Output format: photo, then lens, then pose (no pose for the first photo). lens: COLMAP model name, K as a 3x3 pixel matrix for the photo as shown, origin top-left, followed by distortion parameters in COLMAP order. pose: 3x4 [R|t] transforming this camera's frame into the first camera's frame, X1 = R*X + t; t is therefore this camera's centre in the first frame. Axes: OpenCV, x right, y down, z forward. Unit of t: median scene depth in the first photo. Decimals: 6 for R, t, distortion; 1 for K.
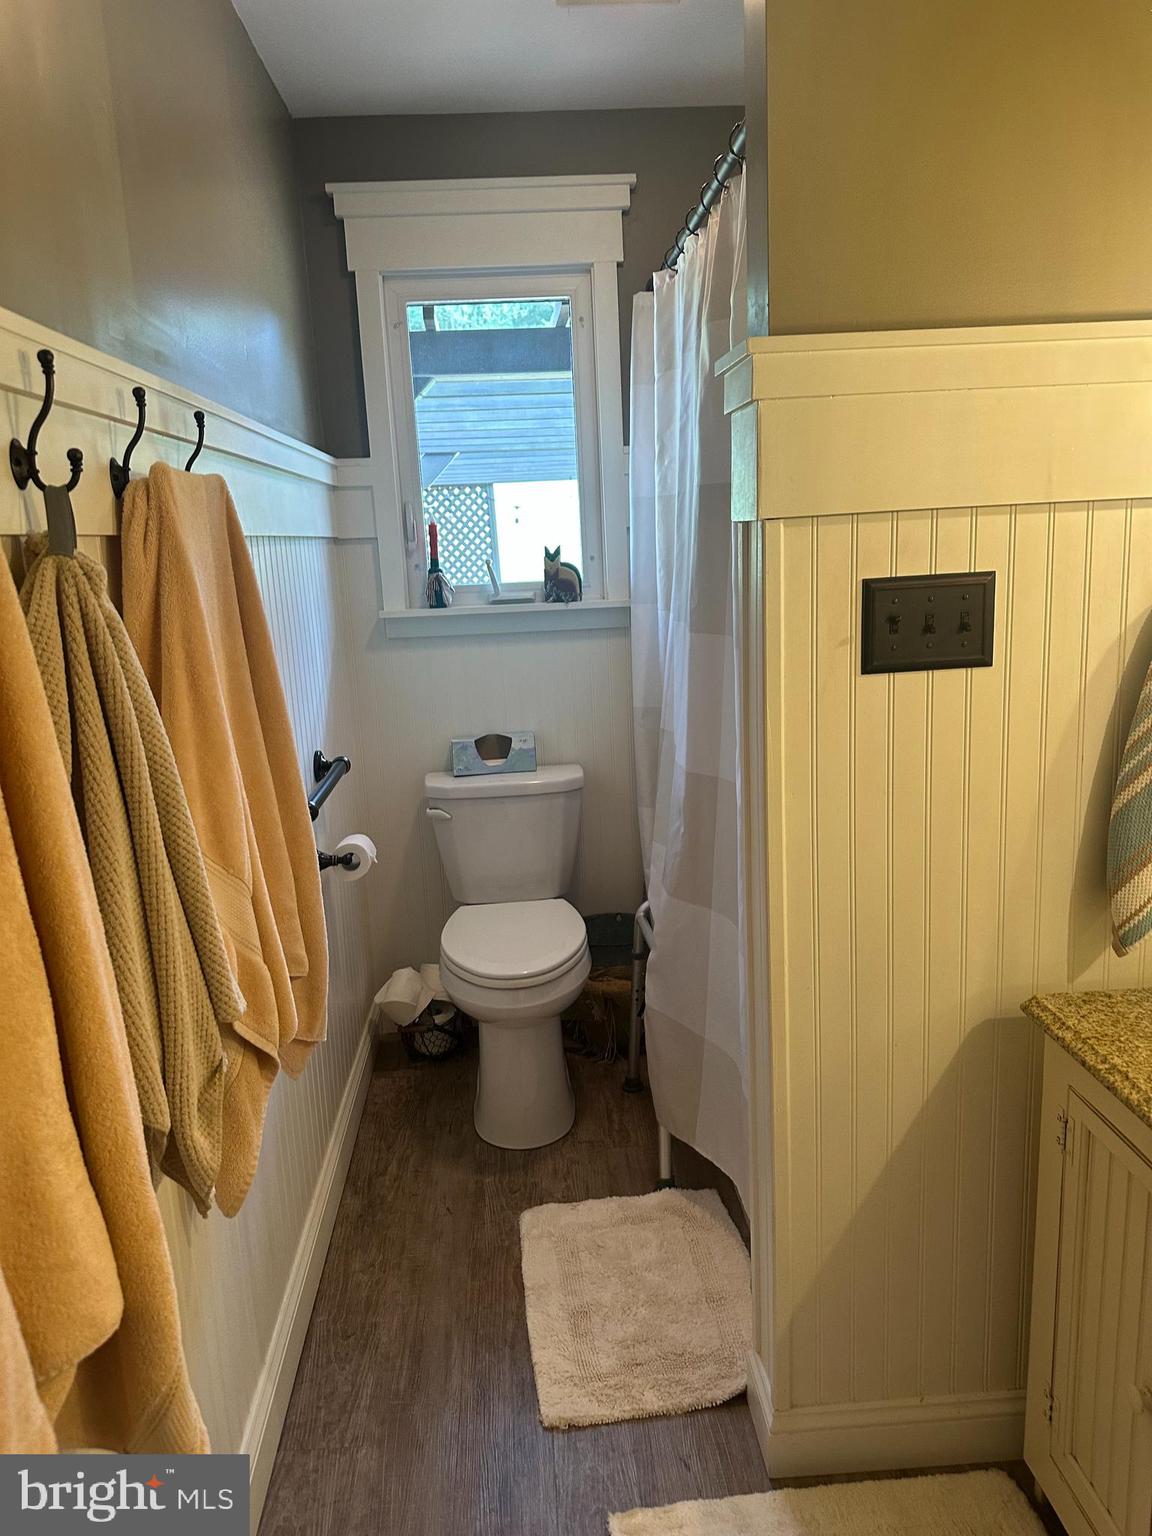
lens RADIAL K [[1098.6, 0, 577.6], [0, 1098.6, 769.1], [0, 0, 1]] dist [0.021231, -0.030303]
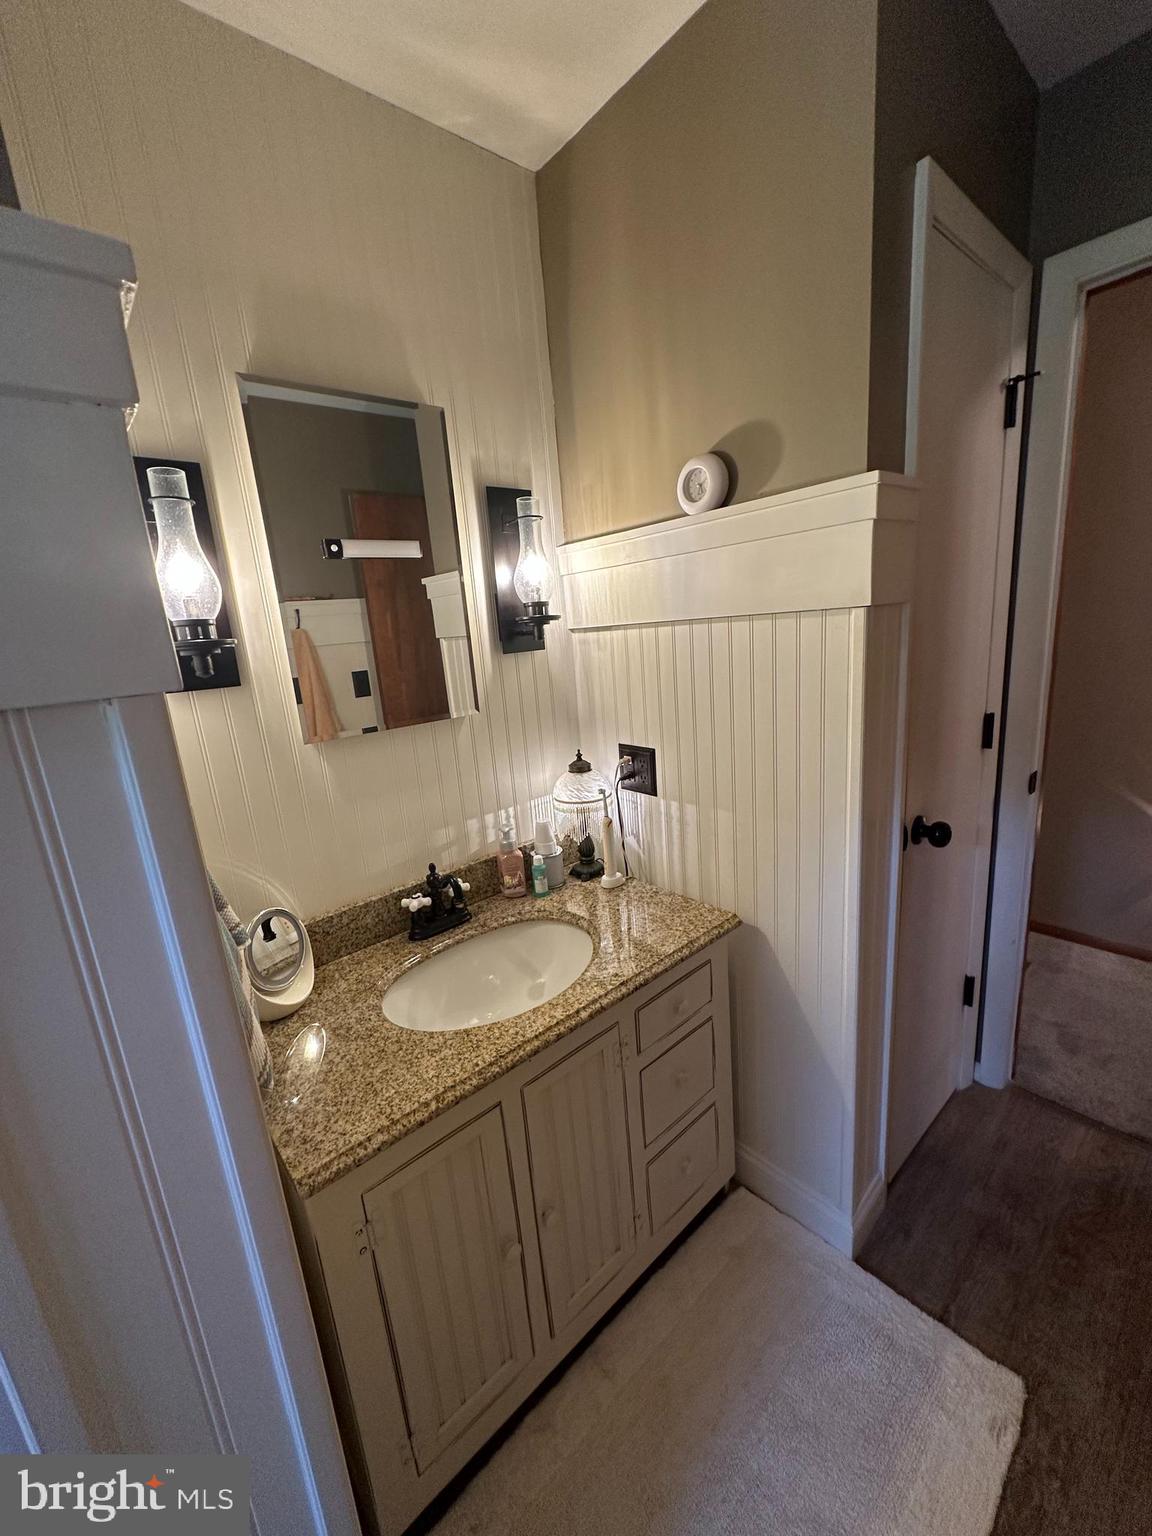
lens RADIAL K [[617.1, 0, 577.1], [0, 617.1, 767.8], [0, 0, 1]] dist [0.001172, 0.000345]
pose [[-0.605328, -0.086184, 0.791297, -0.130776], [0.269736, 0.913090, 0.305792, -0.243116], [-0.748879, 0.398546, -0.529472, 1.121350]]
